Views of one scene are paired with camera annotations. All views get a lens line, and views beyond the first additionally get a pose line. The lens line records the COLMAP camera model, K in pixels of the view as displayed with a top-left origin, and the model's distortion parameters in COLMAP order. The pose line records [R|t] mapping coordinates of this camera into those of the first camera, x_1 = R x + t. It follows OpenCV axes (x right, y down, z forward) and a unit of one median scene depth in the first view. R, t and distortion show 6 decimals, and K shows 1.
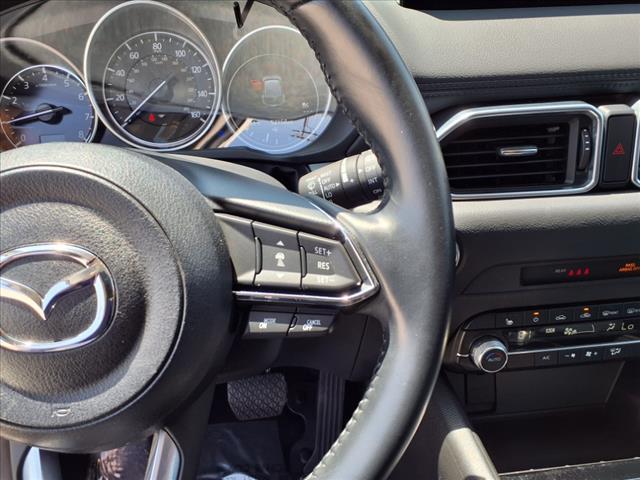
lens RADIAL K [[562.6, 0, 309.1], [0, 562.6, 239.5], [0, 0, 1]] dist [0.084938, -0.166363]
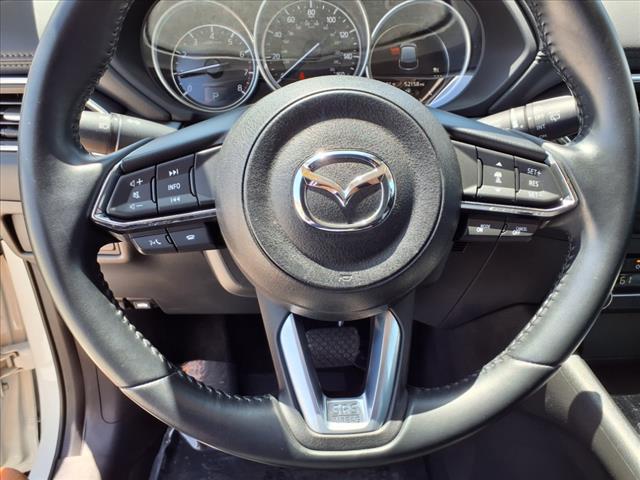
lens RADIAL K [[562.6, 0, 309.1], [0, 562.6, 239.5], [0, 0, 1]] dist [0.084938, -0.166363]
pose [[0.998593, 0.048901, -0.020508, -0.438796], [-0.048354, 0.998482, 0.026377, 0.160641], [0.021767, -0.025348, 0.999442, -0.278749]]
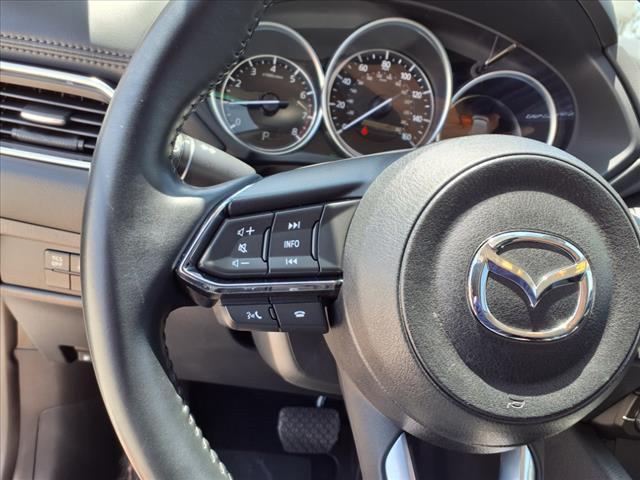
lens RADIAL K [[563.8, 0, 320.0], [0, 563.8, 240.0], [0, 0, 1]] dist [0.173456, -0.417957]
pose [[0.975794, 0.199199, 0.090253, -0.799303], [-0.191272, 0.977460, -0.089372, 0.159147], [-0.106021, 0.069945, 0.991901, 0.034877]]
